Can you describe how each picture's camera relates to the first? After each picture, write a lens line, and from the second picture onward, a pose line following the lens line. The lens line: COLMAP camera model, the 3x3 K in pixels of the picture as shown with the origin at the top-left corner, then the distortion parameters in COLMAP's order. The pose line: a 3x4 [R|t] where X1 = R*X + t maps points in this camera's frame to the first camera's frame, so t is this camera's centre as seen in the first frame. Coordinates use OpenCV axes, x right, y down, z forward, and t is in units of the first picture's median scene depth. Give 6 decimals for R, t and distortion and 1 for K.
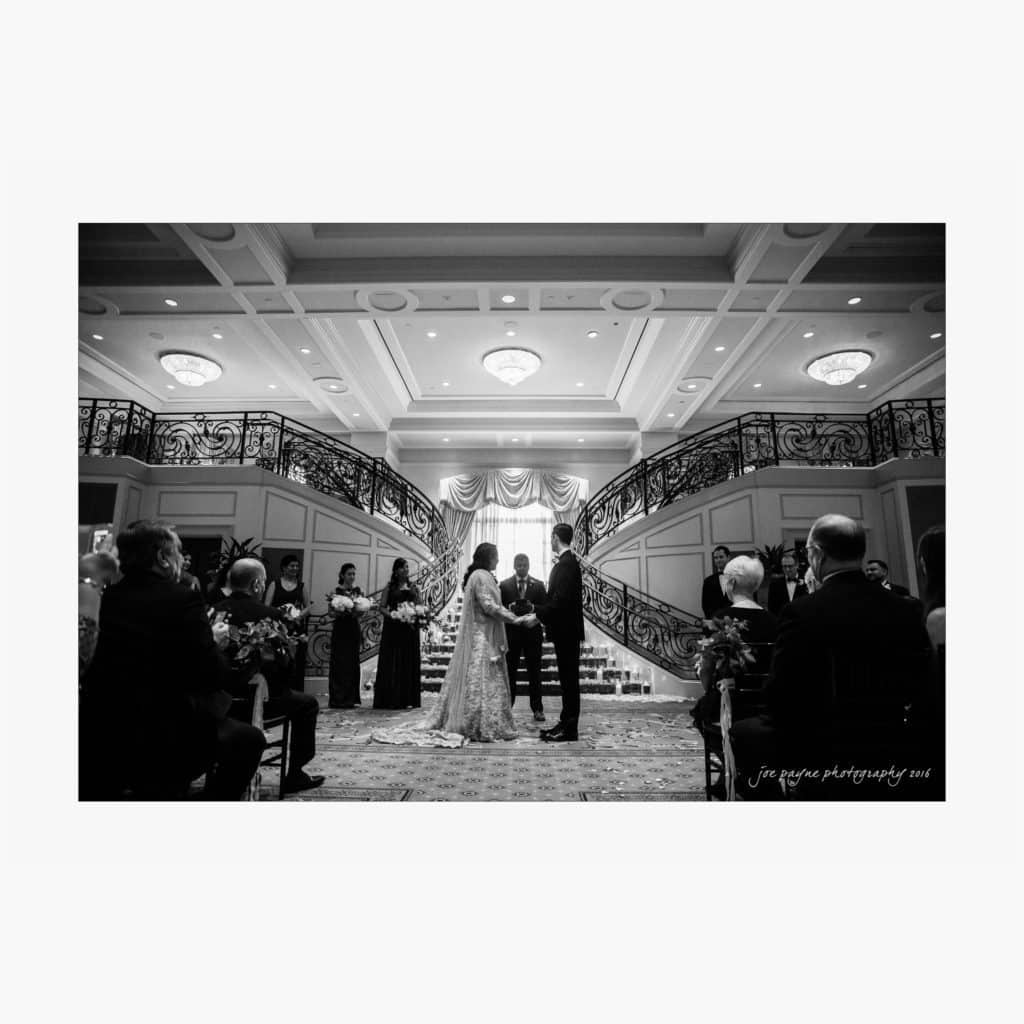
lens RADIAL K [[610.5, 0, 512.0], [0, 610.5, 512.0], [0, 0, 1]] dist [-0.004808, -0.000540]
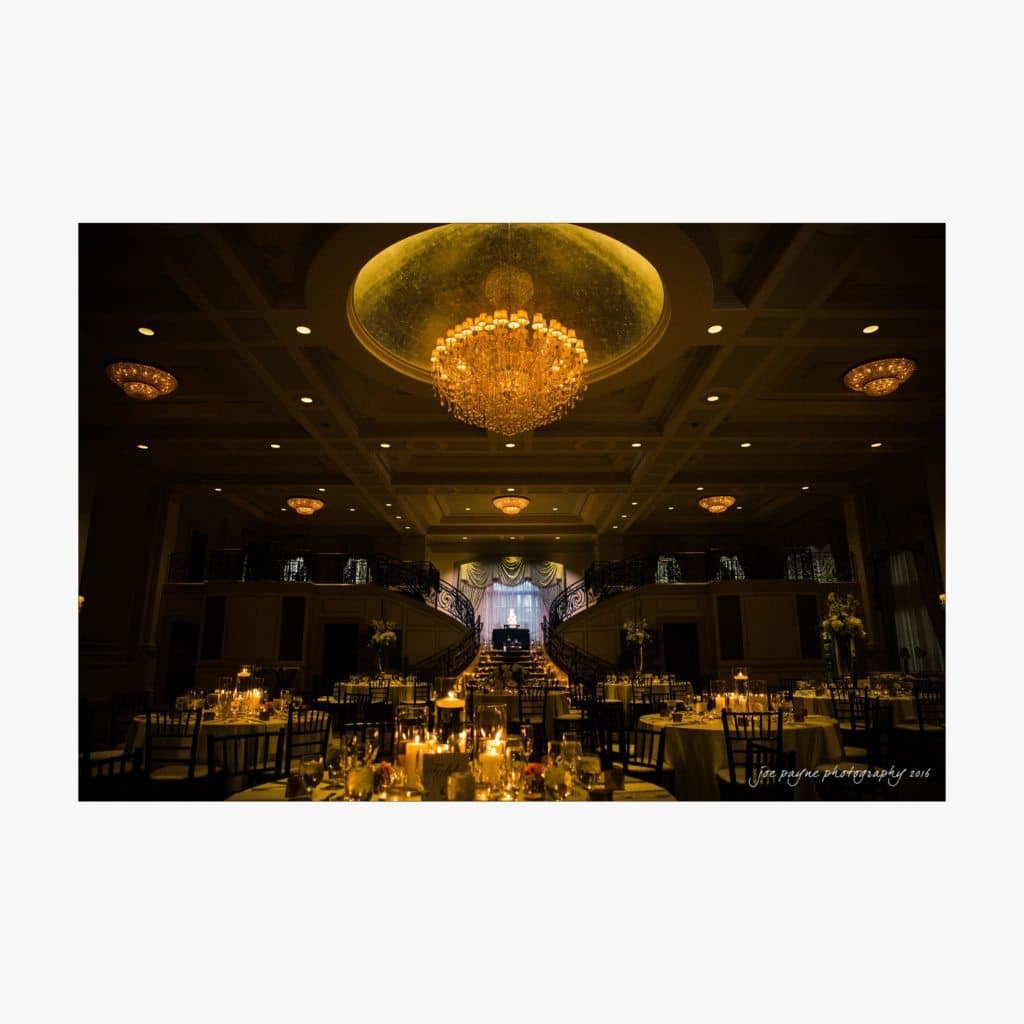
lens RADIAL K [[676.0, 0, 512.0], [0, 676.0, 512.0], [0, 0, 1]] dist [0.004140, 0.000546]
pose [[0.999852, -0.008662, 0.014856, -0.024788], [0.009164, 0.999380, -0.034006, -0.156431], [-0.014552, 0.034137, 0.999311, -0.754121]]
